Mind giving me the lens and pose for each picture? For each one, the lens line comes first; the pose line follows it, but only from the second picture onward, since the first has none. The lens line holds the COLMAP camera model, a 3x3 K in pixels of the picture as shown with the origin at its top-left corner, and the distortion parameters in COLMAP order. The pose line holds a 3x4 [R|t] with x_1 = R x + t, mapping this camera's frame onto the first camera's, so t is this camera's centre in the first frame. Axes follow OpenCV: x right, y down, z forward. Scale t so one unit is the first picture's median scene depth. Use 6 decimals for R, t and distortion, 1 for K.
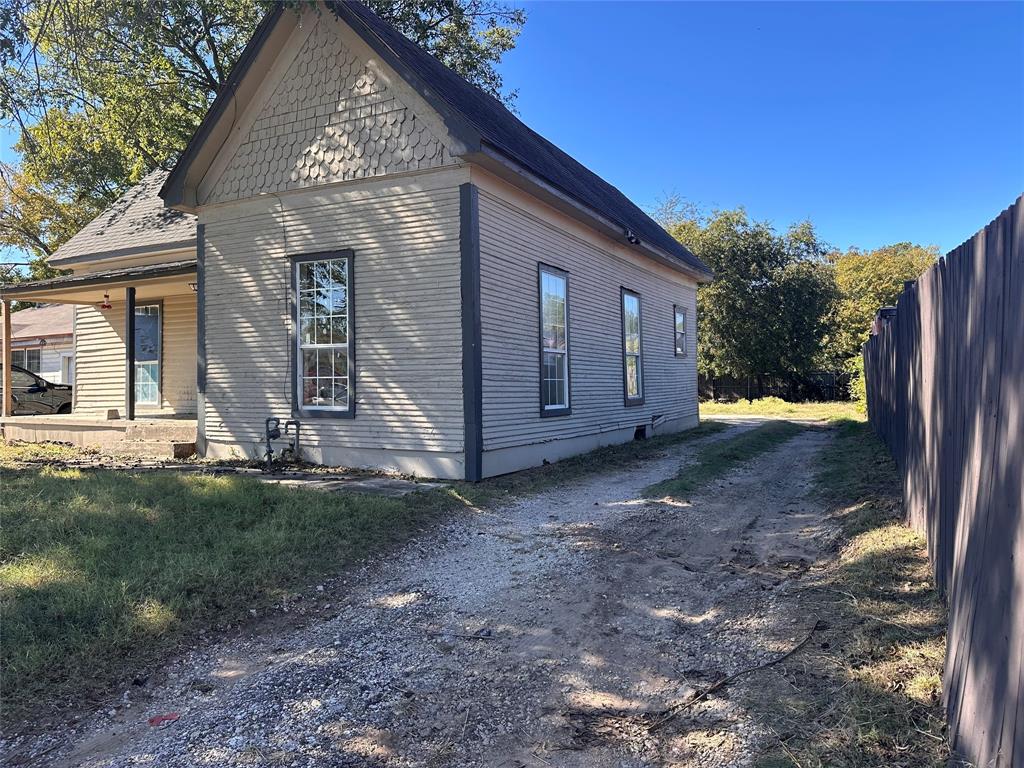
lens RADIAL K [[708.2, 0, 512.6], [0, 708.2, 382.6], [0, 0, 1]] dist [0.055685, -0.009562]
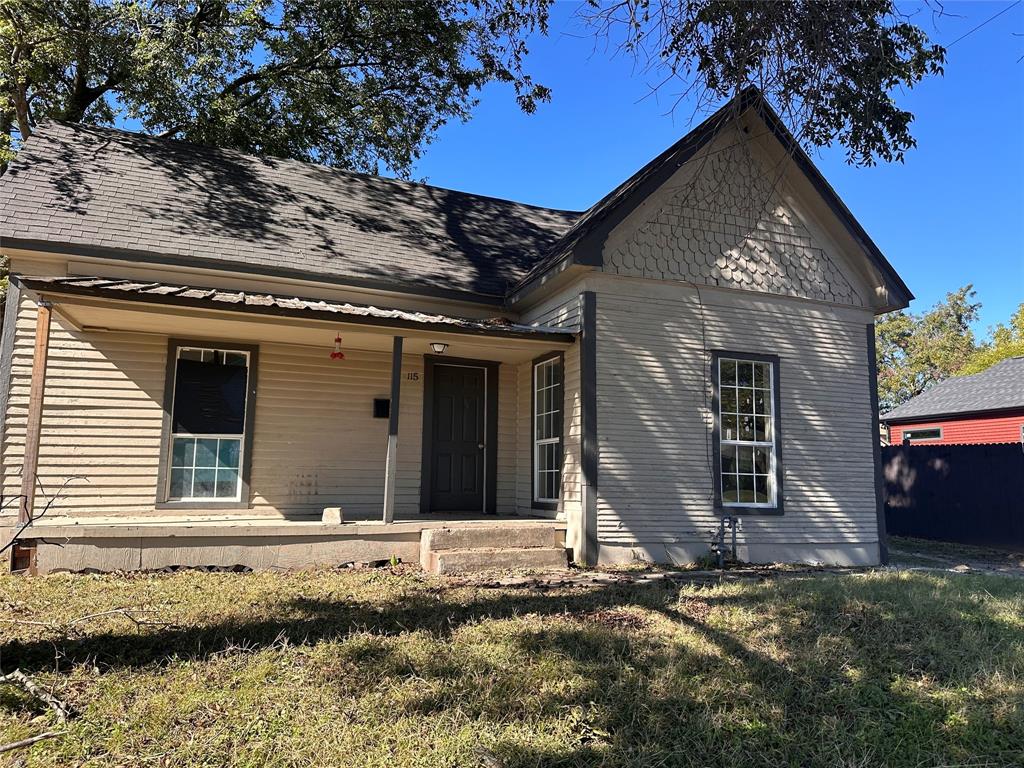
lens RADIAL K [[708.2, 0, 513.4], [0, 708.2, 389.6], [0, 0, 1]] dist [0.055685, -0.009562]
pose [[0.669217, 0.112449, 0.734510, -1.257036], [-0.023984, 0.991237, -0.129901, 0.013598], [-0.742680, 0.069315, 0.666049, 0.565564]]
